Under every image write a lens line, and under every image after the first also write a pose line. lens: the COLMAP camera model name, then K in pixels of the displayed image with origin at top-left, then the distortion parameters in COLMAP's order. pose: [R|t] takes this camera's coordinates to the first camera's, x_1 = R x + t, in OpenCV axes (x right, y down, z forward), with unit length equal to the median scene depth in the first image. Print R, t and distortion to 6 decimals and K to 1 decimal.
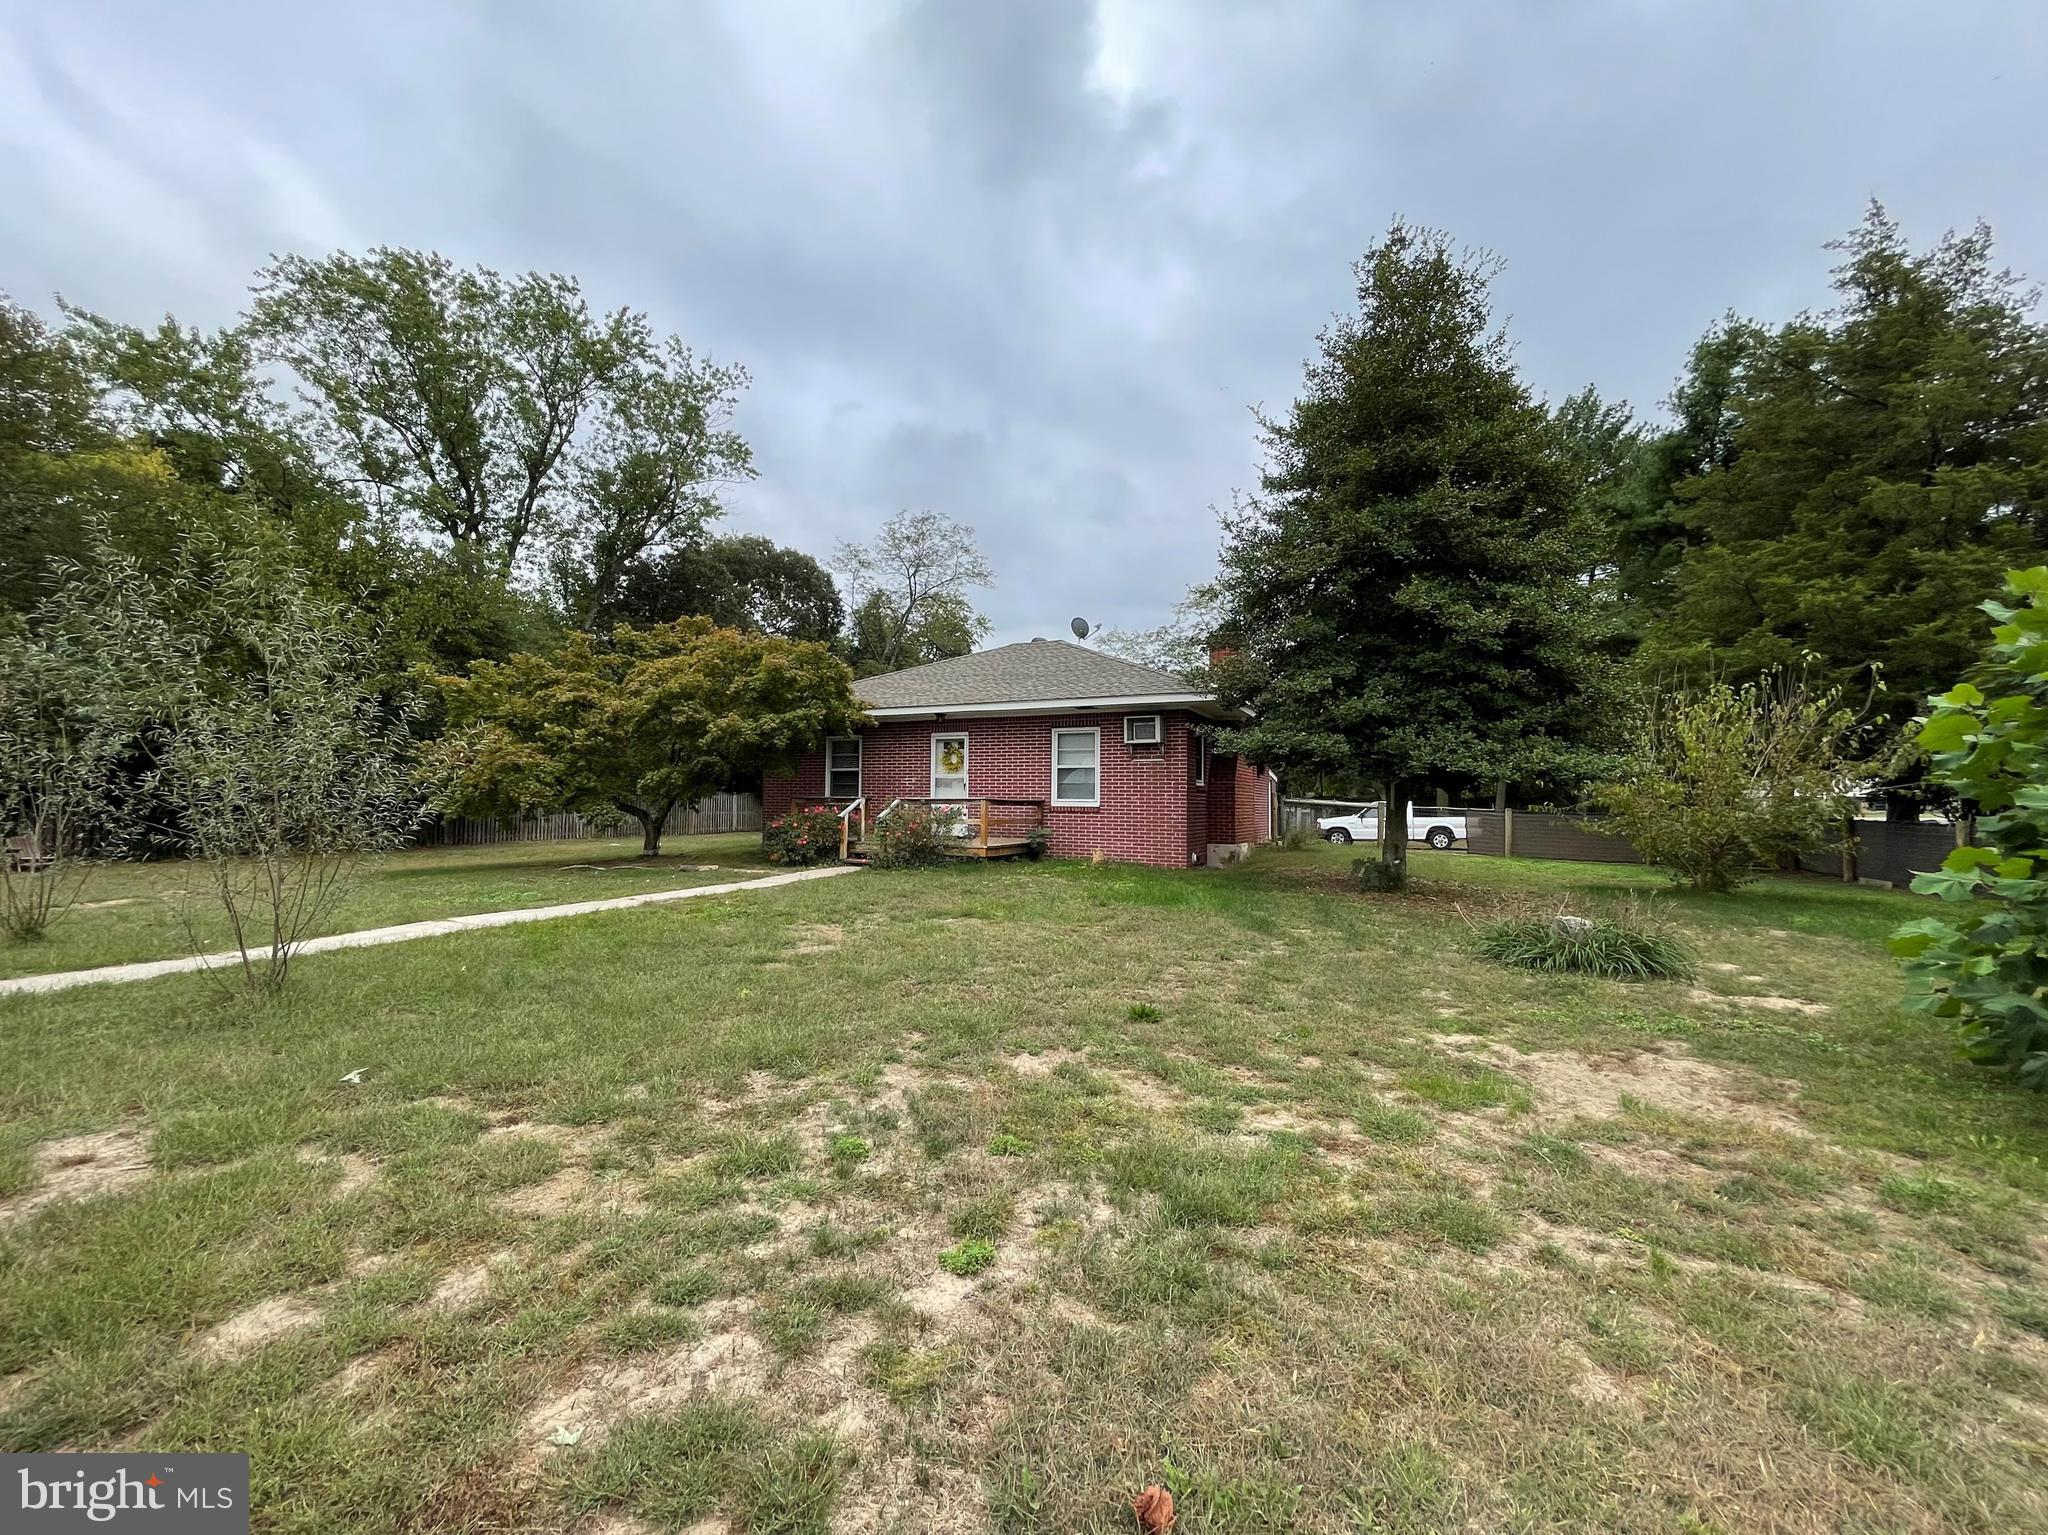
lens RADIAL K [[841.4, 0, 1021.0], [0, 841.4, 759.6], [0, 0, 1]] dist [0.000061, 0.002157]
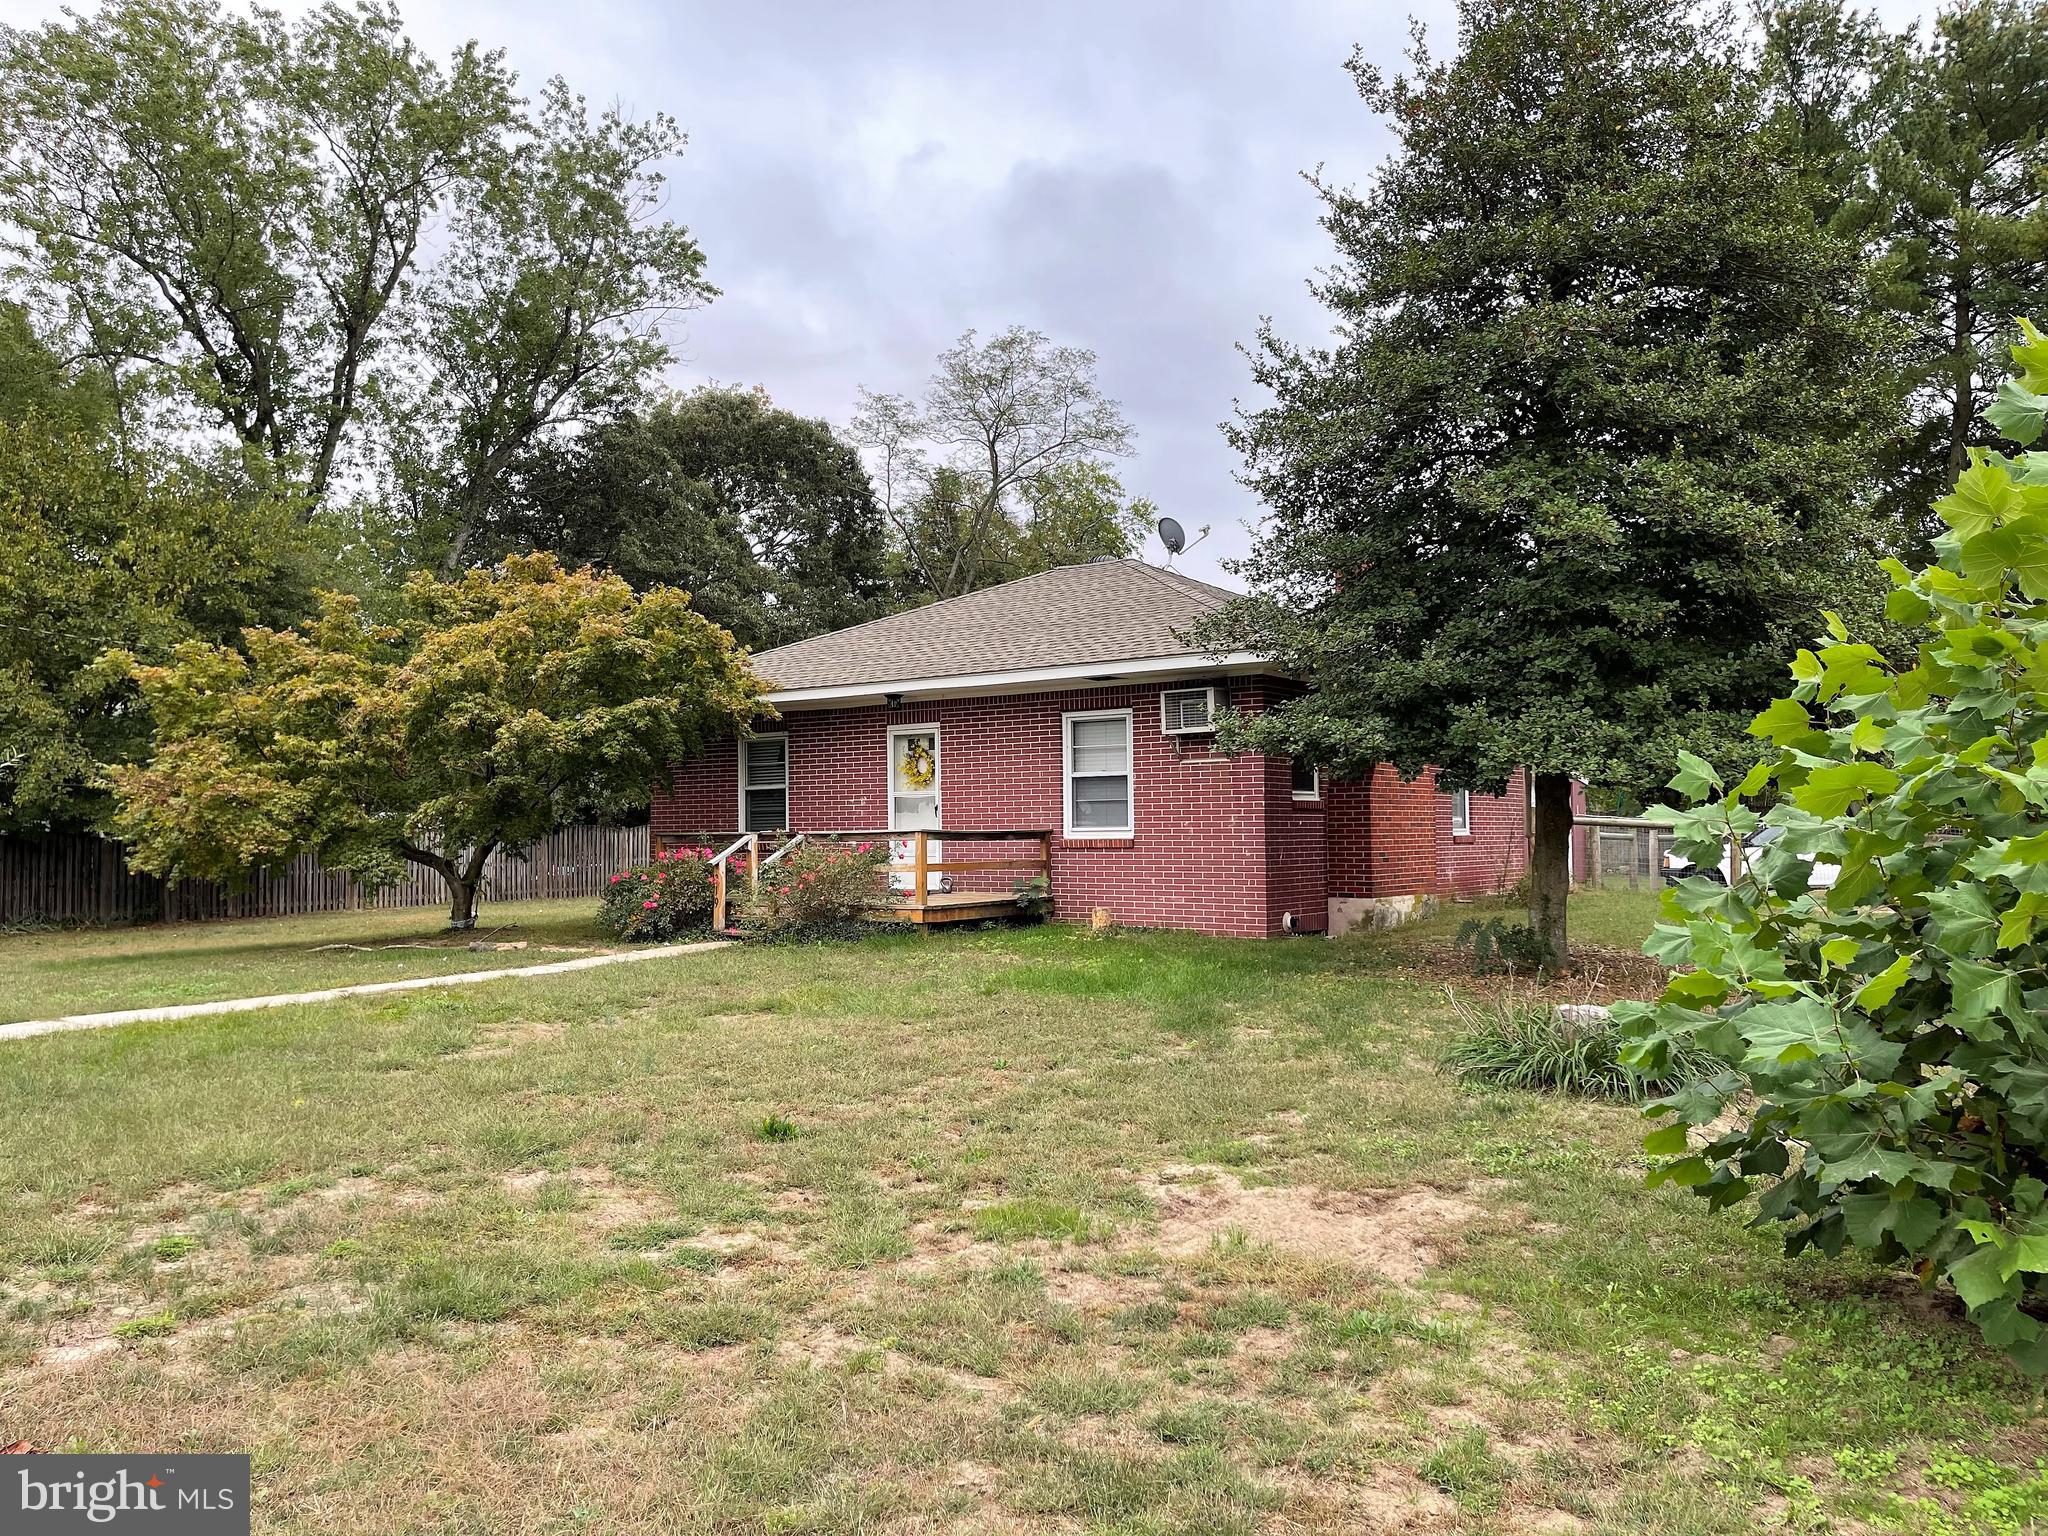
lens RADIAL K [[1514.4, 0, 1039.2], [0, 1514.4, 767.7], [0, 0, 1]] dist [0.060199, -0.060115]
pose [[0.986162, -0.028492, -0.163317, 0.189020], [0.030188, 0.999513, 0.007911, -0.005990], [0.163012, -0.012732, 0.986542, -0.085798]]
